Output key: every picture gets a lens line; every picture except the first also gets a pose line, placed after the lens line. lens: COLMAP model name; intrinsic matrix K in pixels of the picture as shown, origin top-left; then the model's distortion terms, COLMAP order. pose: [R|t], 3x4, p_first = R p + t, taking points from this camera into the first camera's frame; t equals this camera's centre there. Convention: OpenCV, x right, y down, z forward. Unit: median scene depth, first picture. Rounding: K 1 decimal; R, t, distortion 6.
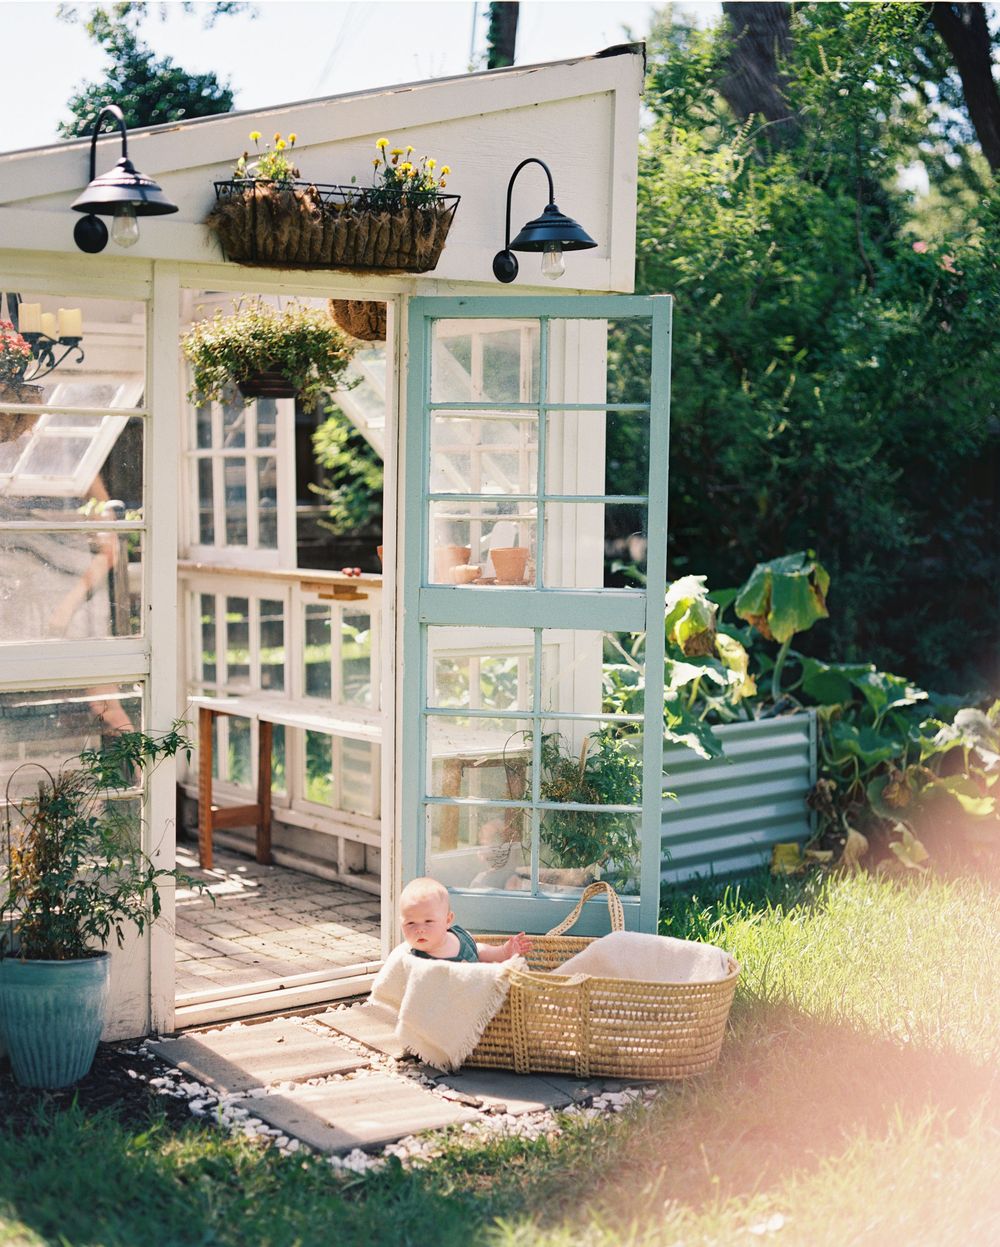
lens RADIAL K [[2037.4, 0, 502.1], [0, 2037.4, 630.9], [0, 0, 1]] dist [-0.070246, 0.000000]
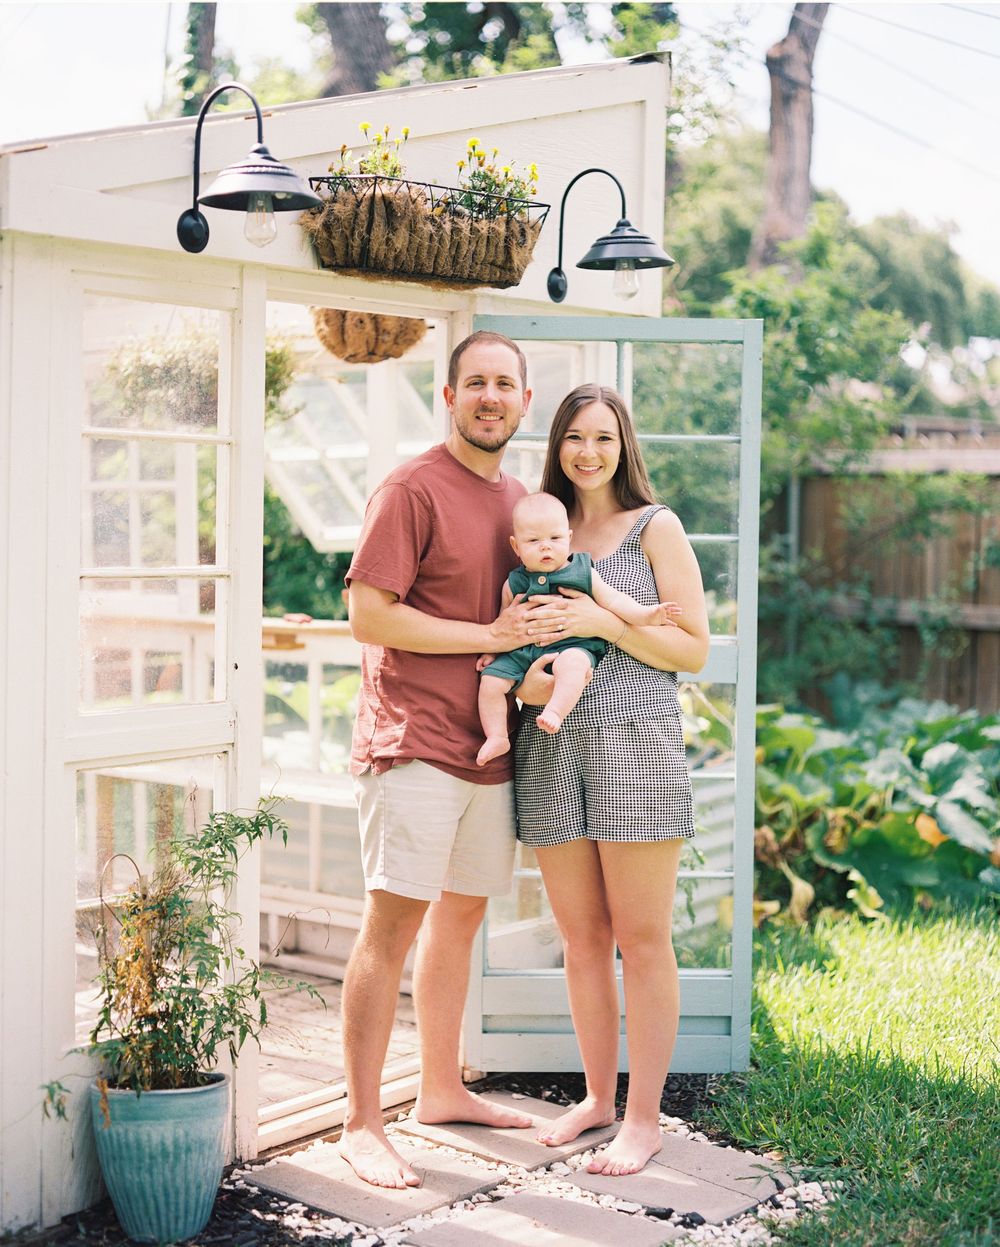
lens RADIAL K [[2037.4, 0, 499.5], [0, 2037.4, 617.8], [0, 0, 1]] dist [-0.070246, 0.000000]
pose [[0.966544, -0.012325, 0.256203, -0.286166], [0.018395, 0.999604, -0.021311, -0.011633], [-0.255839, 0.025311, 0.966388, 0.139080]]
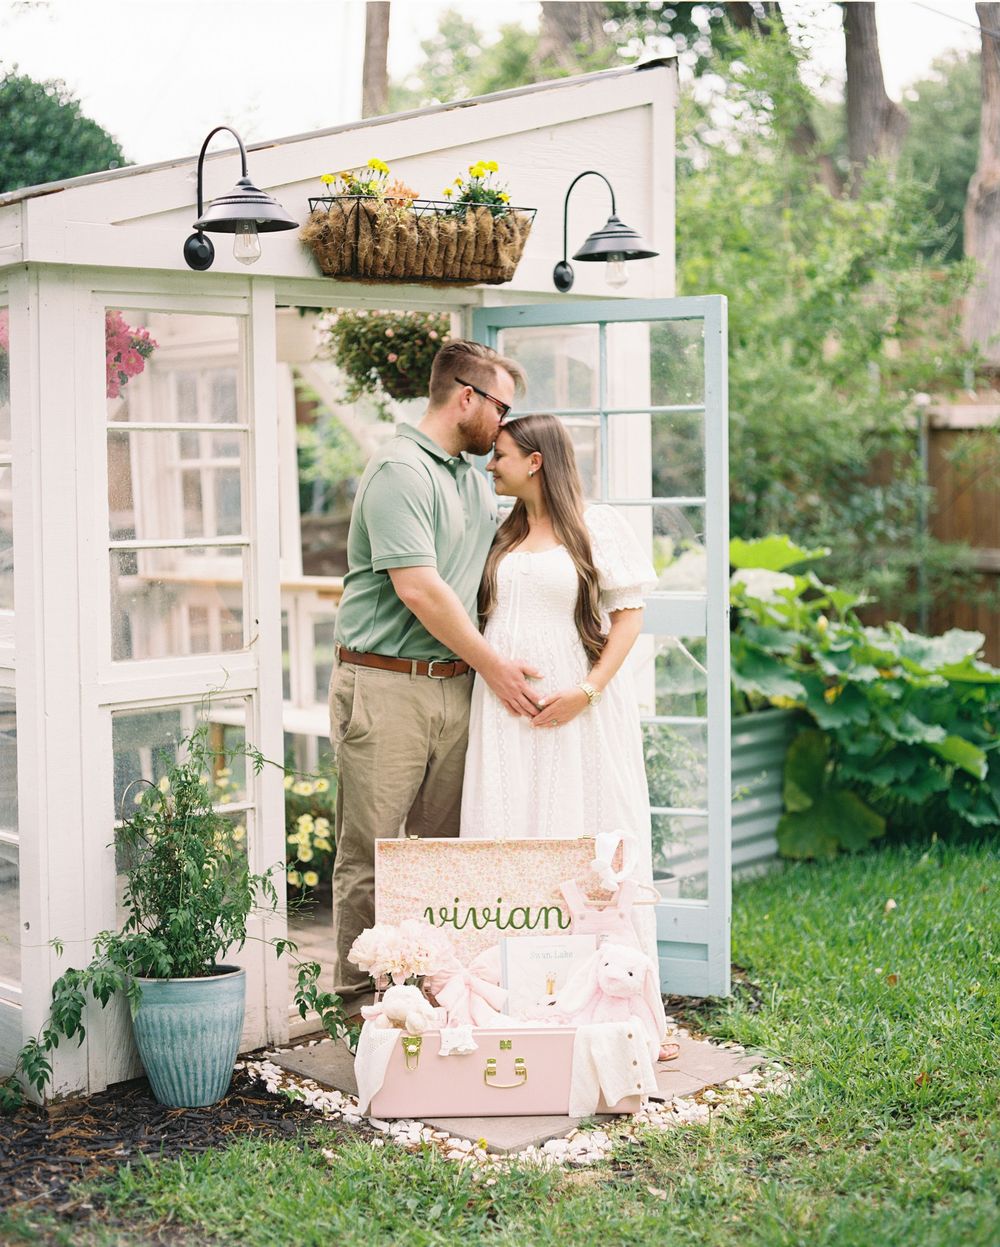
lens RADIAL K [[2037.4, 0, 499.2], [0, 2037.4, 622.6], [0, 0, 1]] dist [-0.070246, 0.000000]
pose [[0.992525, -0.036012, 0.116608, -0.171498], [0.036475, 0.999333, -0.001841, -0.004844], [-0.116464, 0.006080, 0.993176, -0.012282]]
